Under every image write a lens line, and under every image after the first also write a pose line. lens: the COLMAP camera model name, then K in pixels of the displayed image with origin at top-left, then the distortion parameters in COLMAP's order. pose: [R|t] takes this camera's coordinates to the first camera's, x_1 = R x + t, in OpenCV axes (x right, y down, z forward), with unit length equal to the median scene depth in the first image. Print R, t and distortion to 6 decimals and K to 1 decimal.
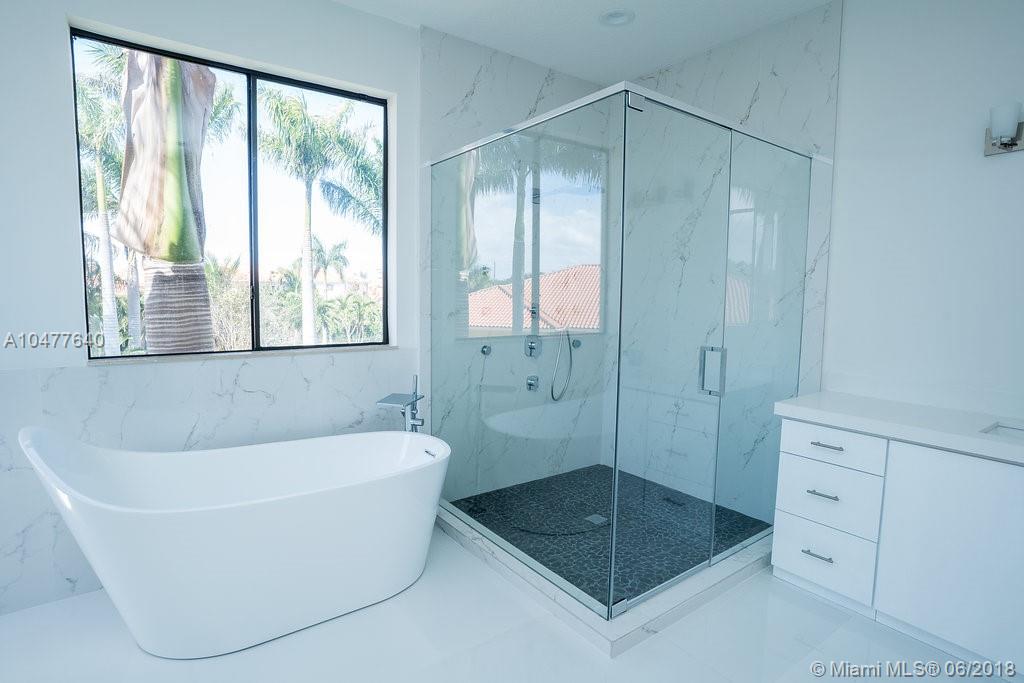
lens RADIAL K [[527.0, 0, 508.3], [0, 527.0, 343.8], [0, 0, 1]] dist [-0.070196, 0.029740]
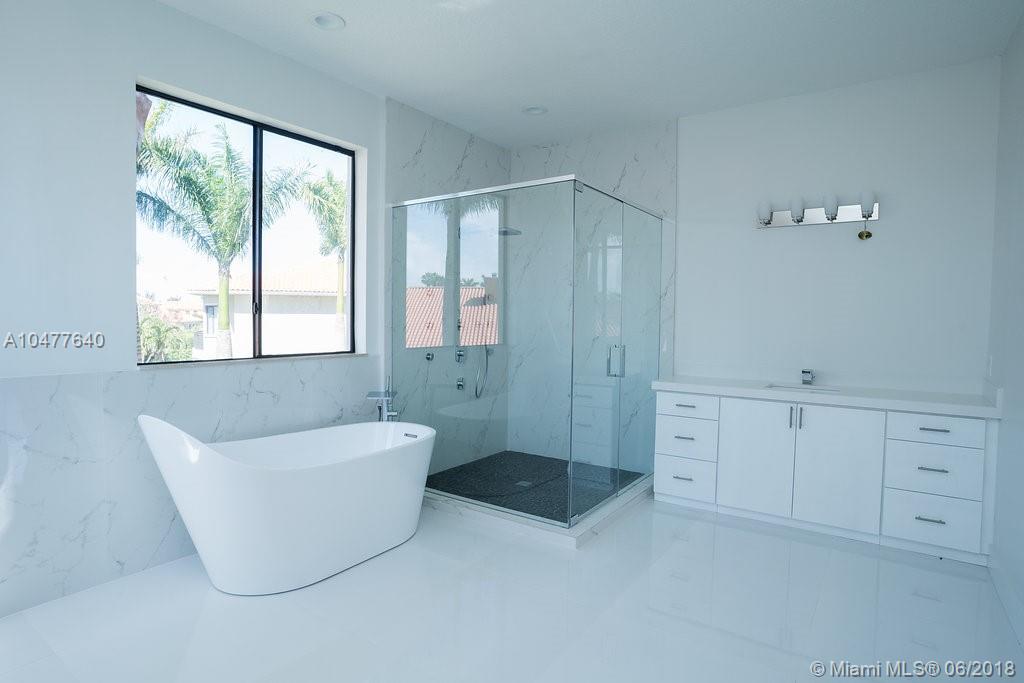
lens RADIAL K [[539.4, 0, 512.0], [0, 539.4, 341.5], [0, 0, 1]] dist [-0.062581, 0.001042]
pose [[0.944814, -0.017199, 0.327156, -0.329950], [0.033419, 0.998471, -0.044023, 0.046622], [-0.325899, 0.052527, 0.943944, -0.304131]]
